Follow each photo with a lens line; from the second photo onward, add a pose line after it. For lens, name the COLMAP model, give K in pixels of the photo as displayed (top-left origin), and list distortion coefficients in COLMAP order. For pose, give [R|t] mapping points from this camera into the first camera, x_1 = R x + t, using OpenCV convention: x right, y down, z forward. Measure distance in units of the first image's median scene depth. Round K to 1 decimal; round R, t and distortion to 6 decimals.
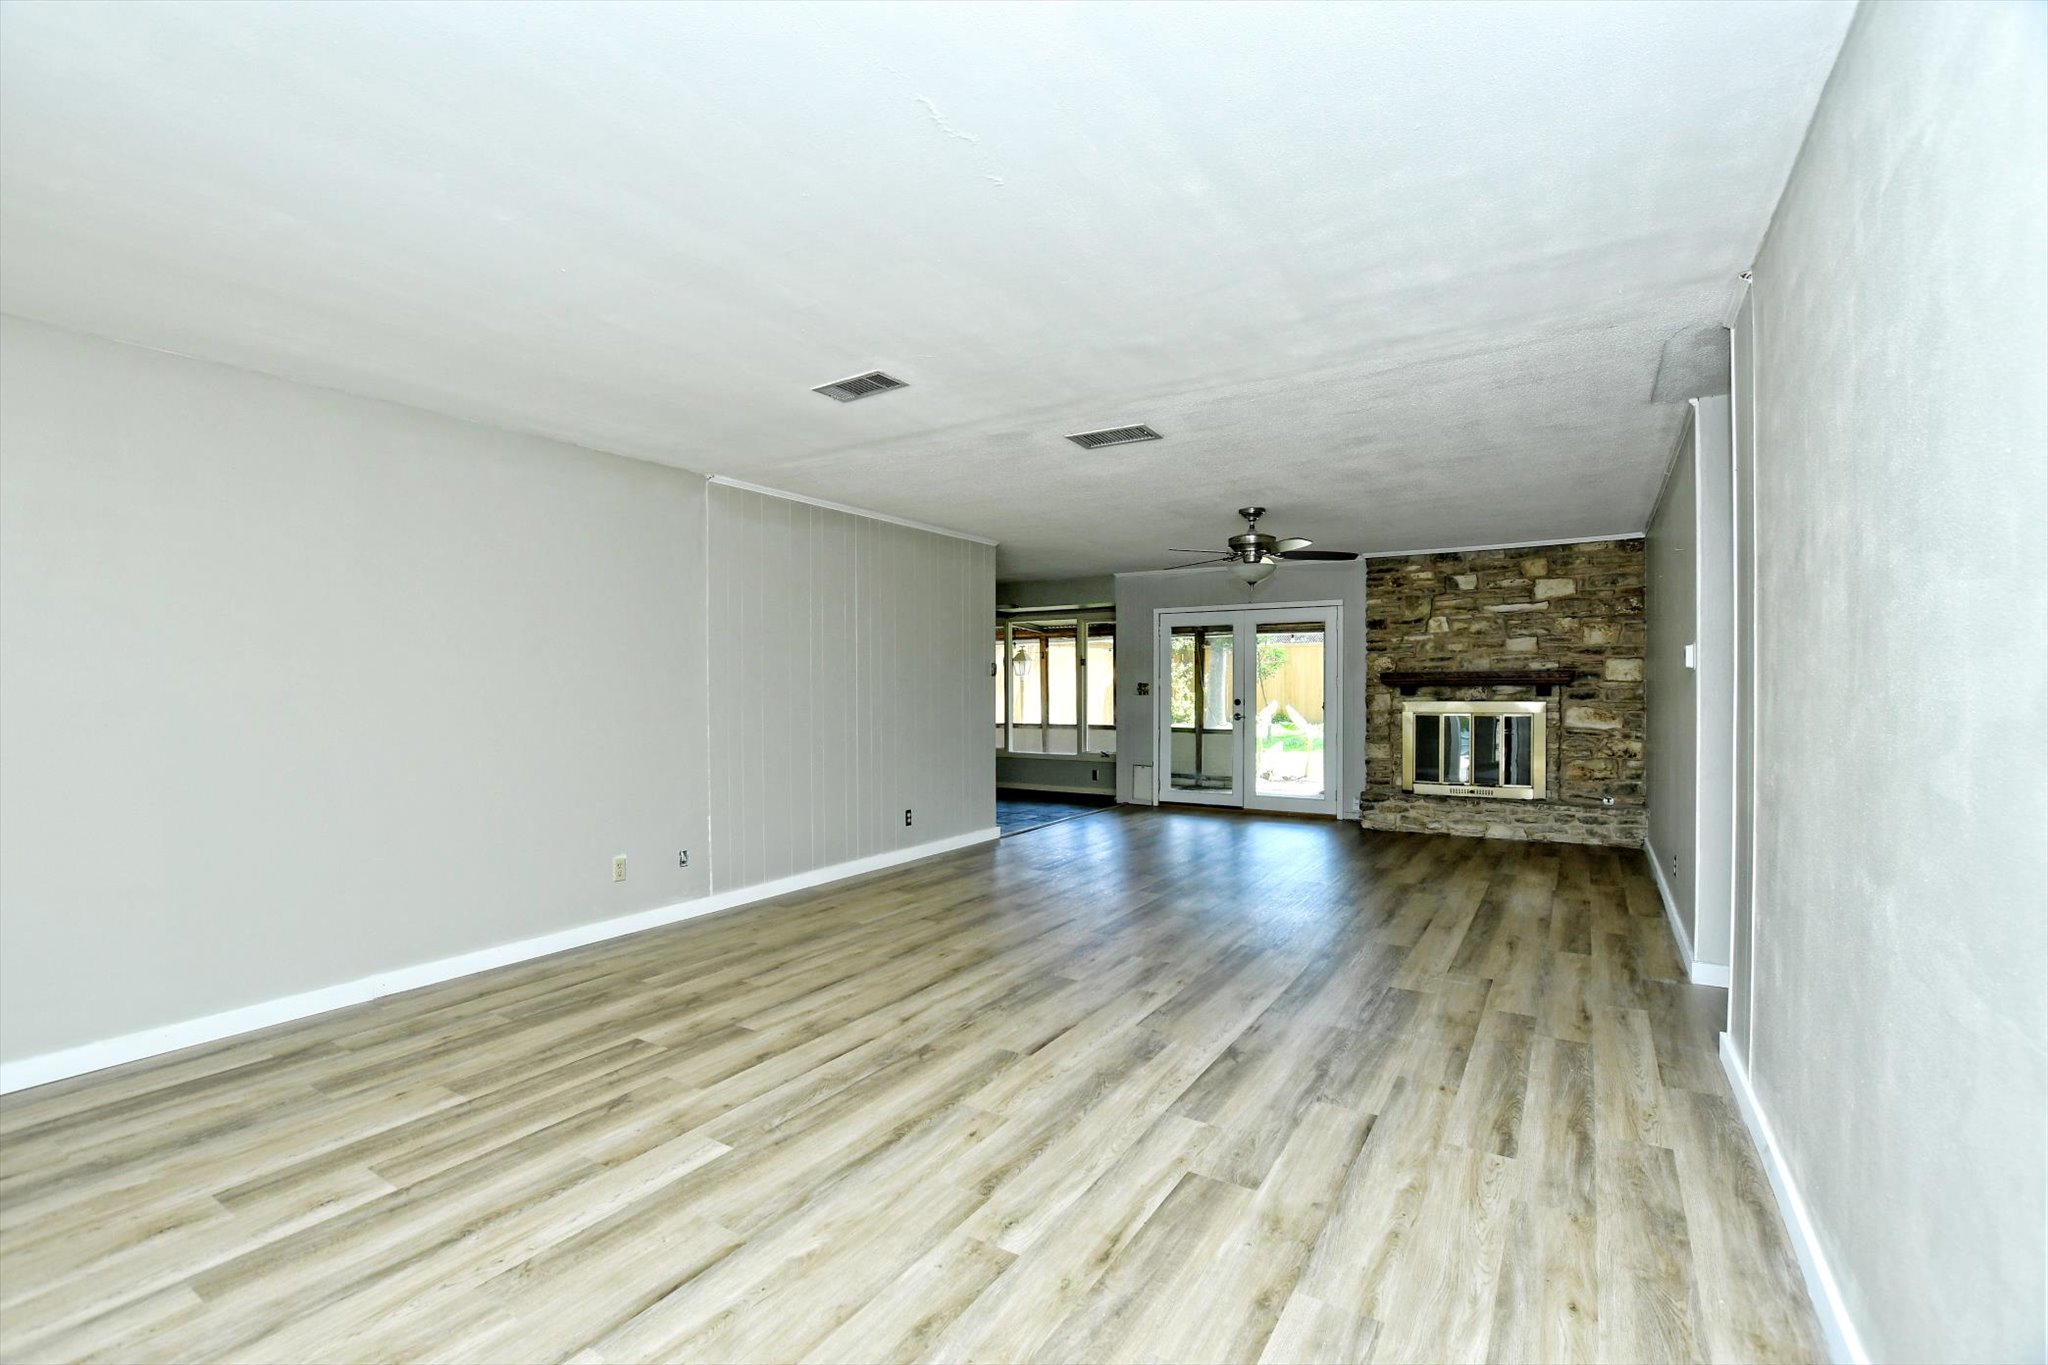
lens RADIAL K [[938.3, 0, 1005.7], [0, 938.3, 693.5], [0, 0, 1]] dist [-0.028659, -0.000023]
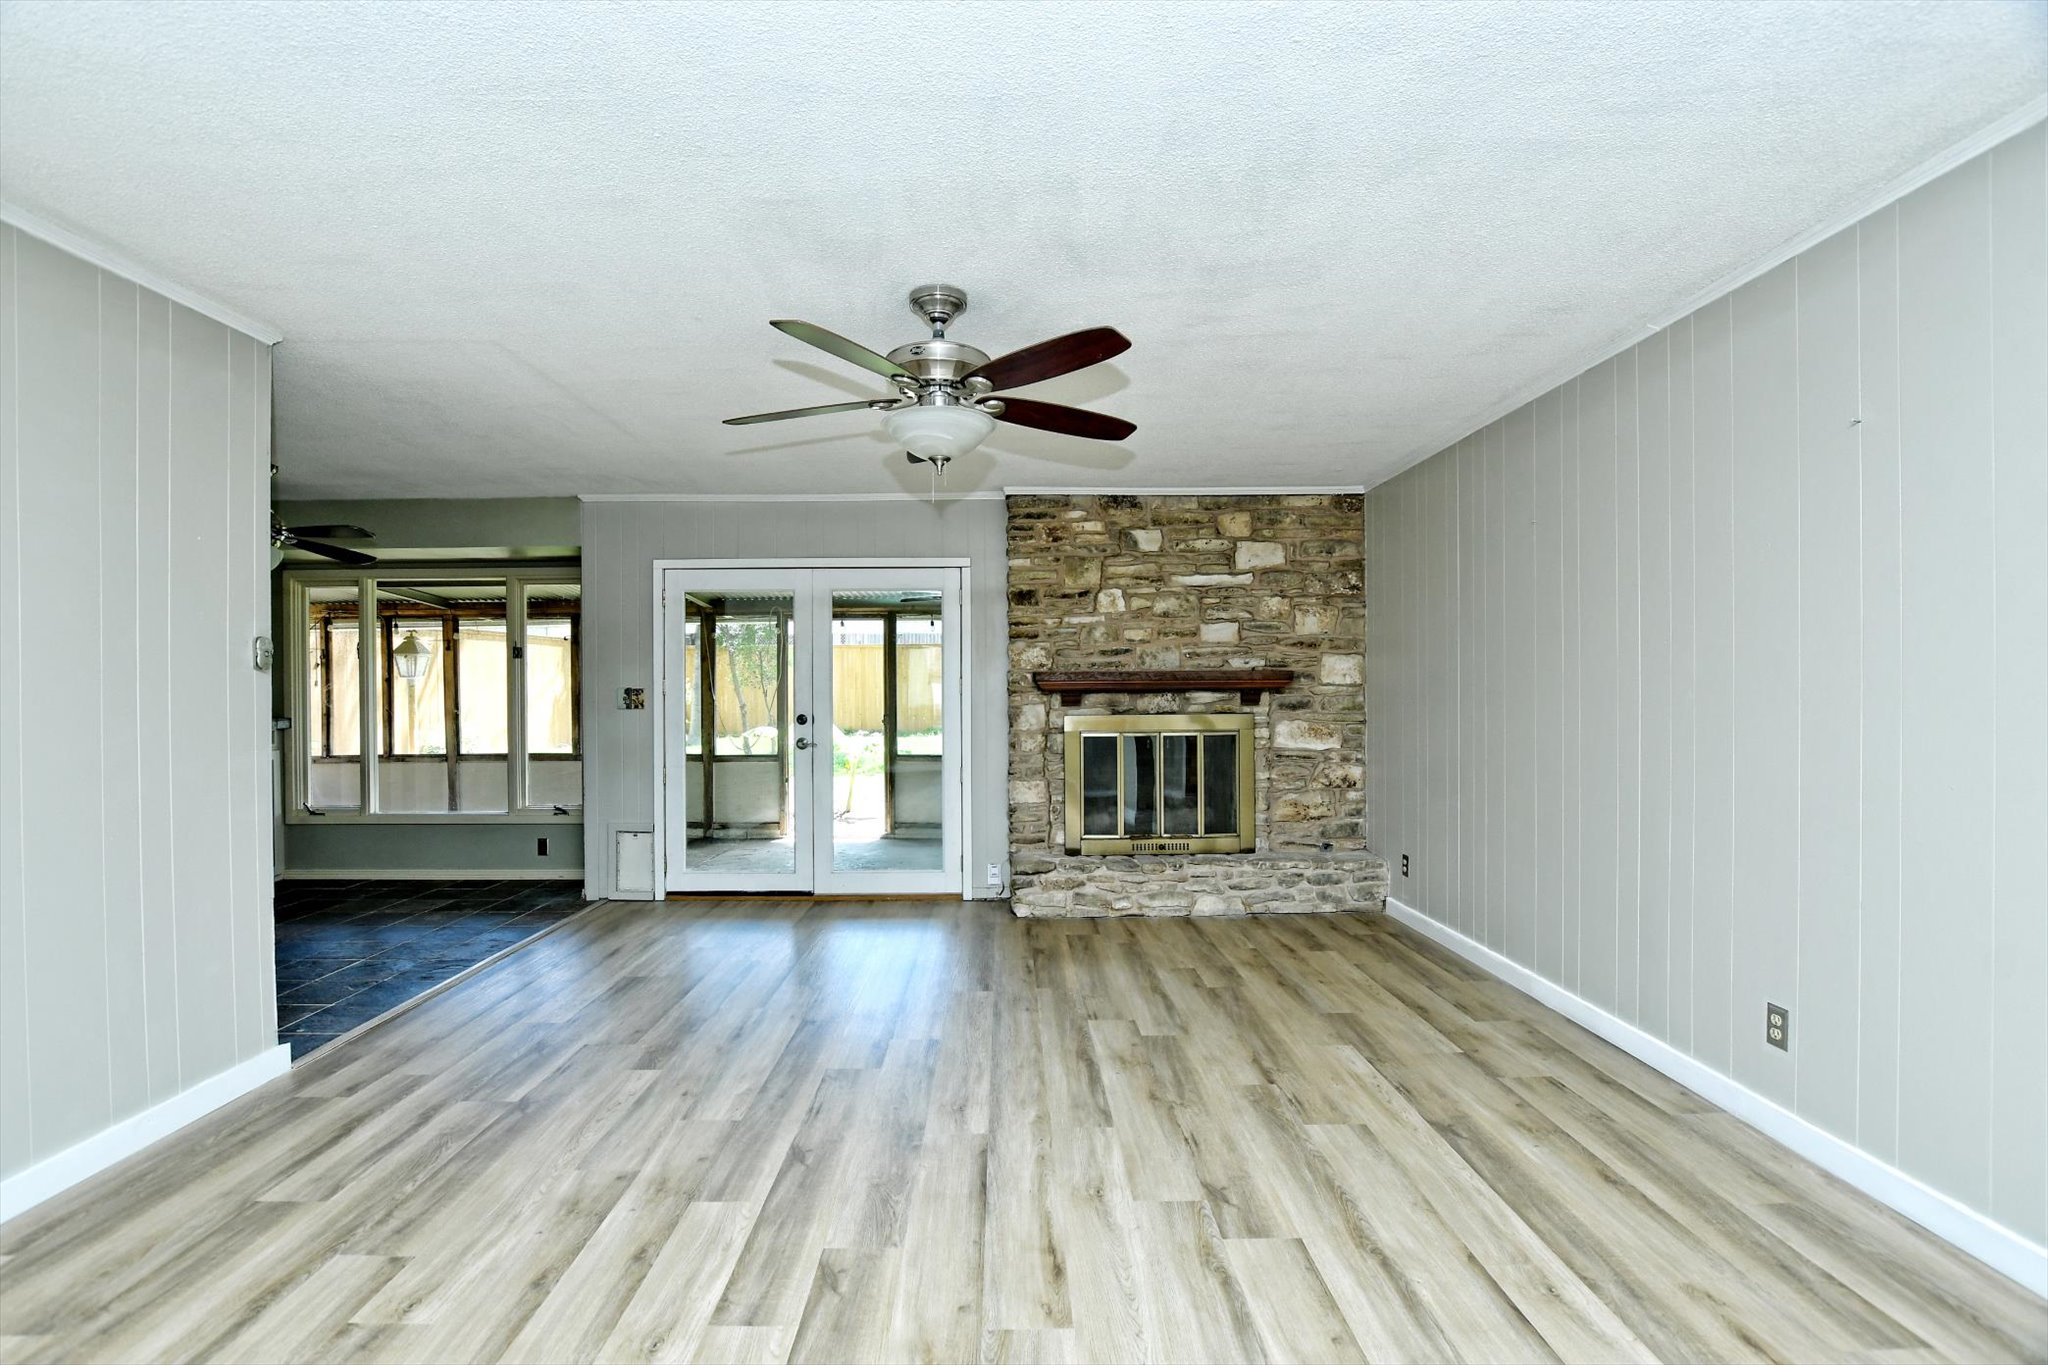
lens RADIAL K [[938.3, 0, 1024.3], [0, 938.3, 700.3], [0, 0, 1]] dist [-0.028659, -0.000023]
pose [[0.837833, -0.007655, 0.545873, 0.044419], [0.007314, 0.999969, 0.002797, -0.004786], [-0.545878, 0.001649, 0.837863, 0.500988]]
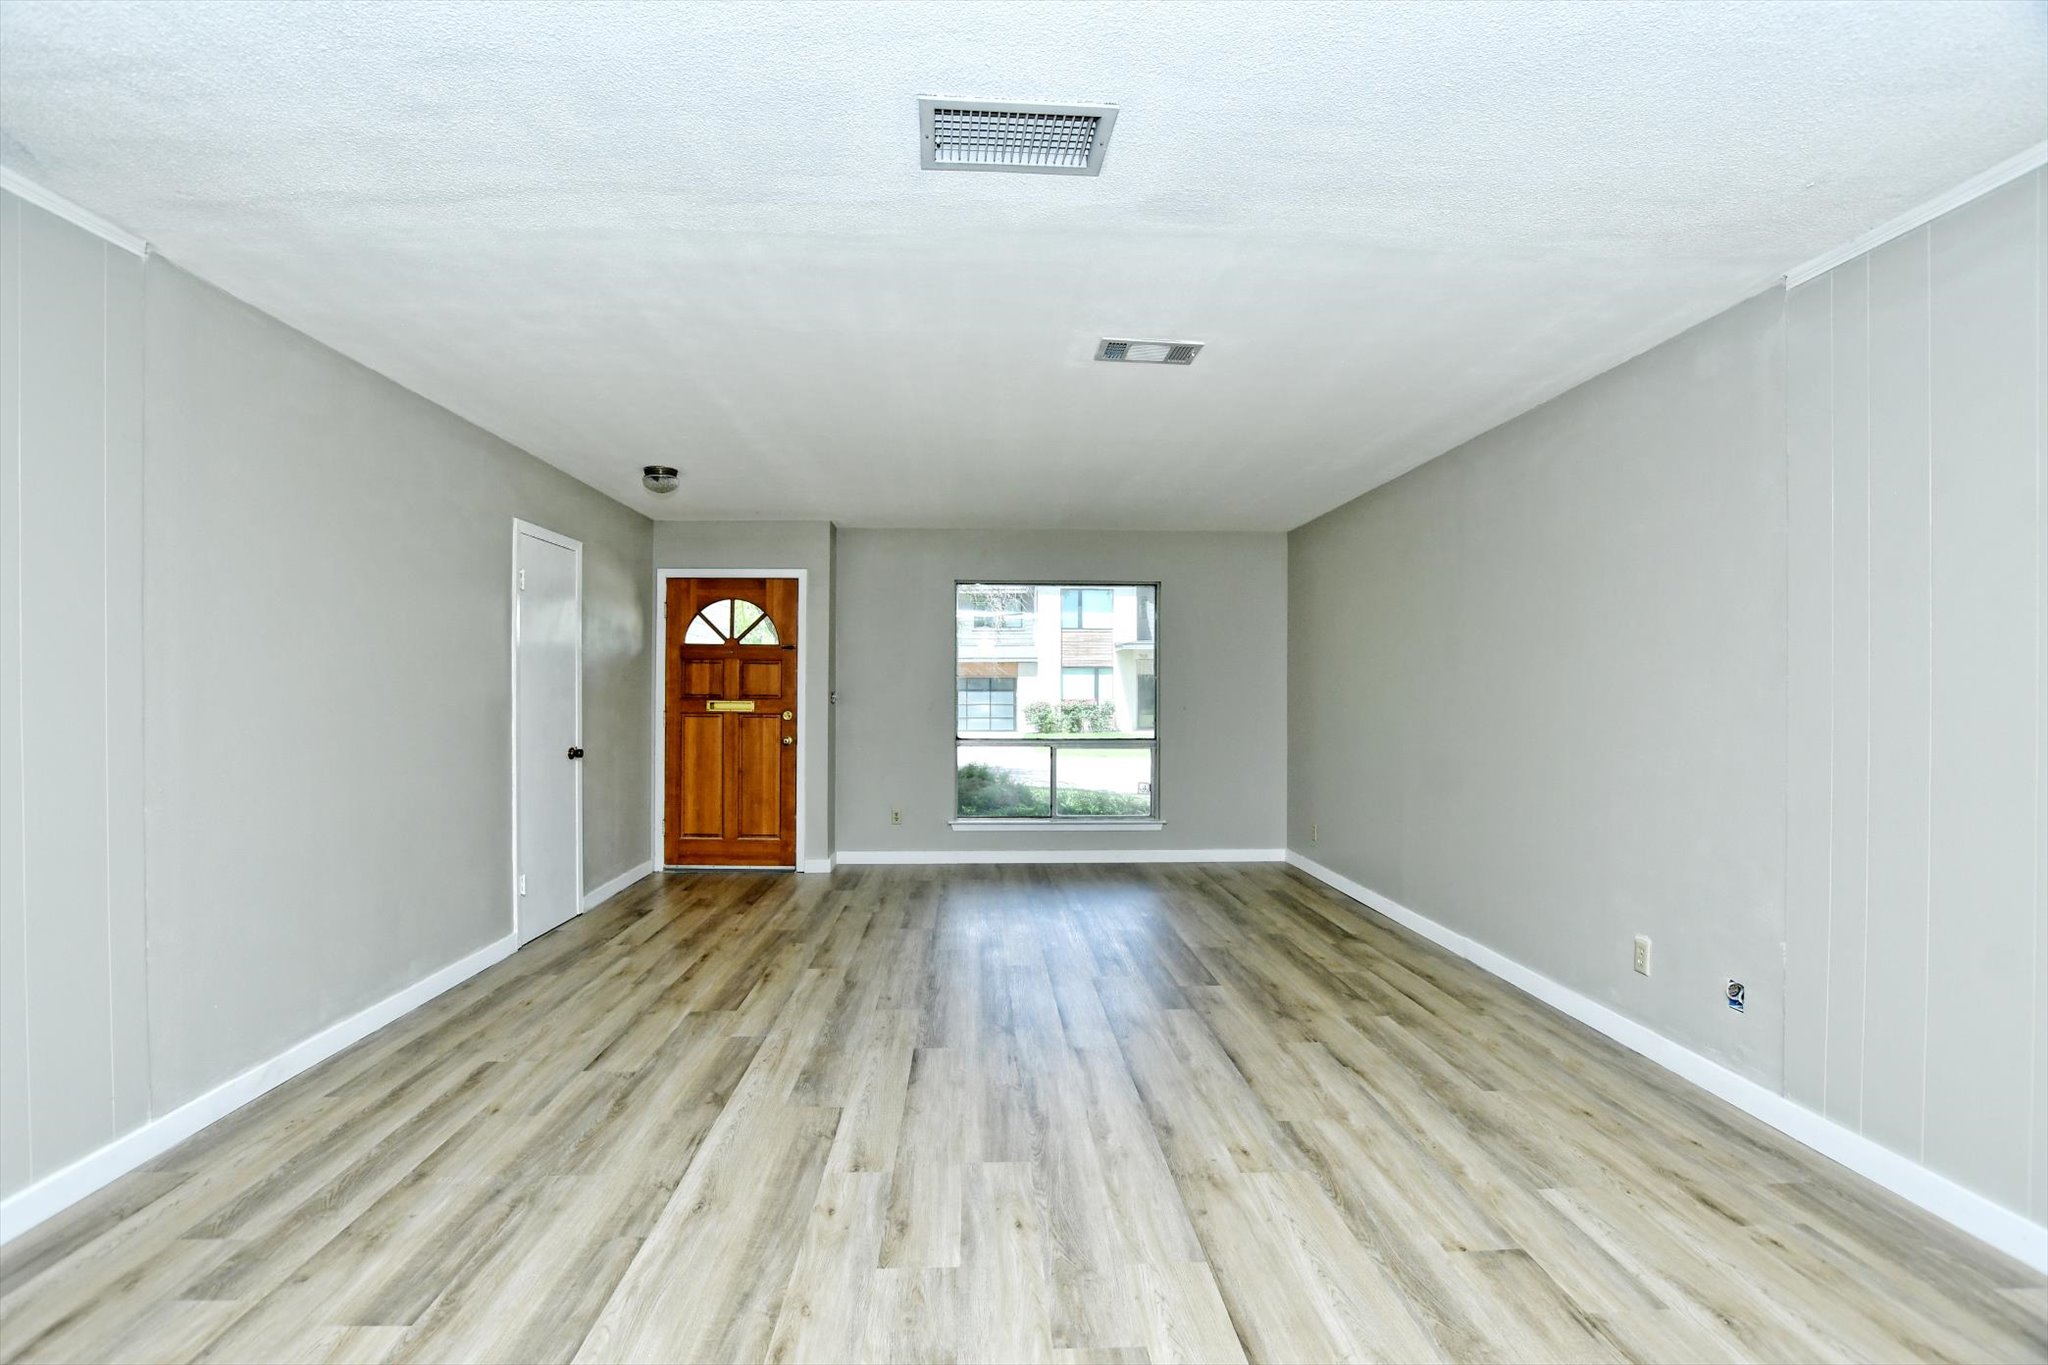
lens RADIAL K [[938.3, 0, 1026.7], [0, 938.3, 693.2], [0, 0, 1]] dist [-0.028659, -0.000023]
pose [[-0.821051, 0.005722, -0.570826, 0.213726], [-0.000406, 0.999944, 0.010608, -0.007989], [0.570855, 0.008941, -0.821003, 0.798045]]
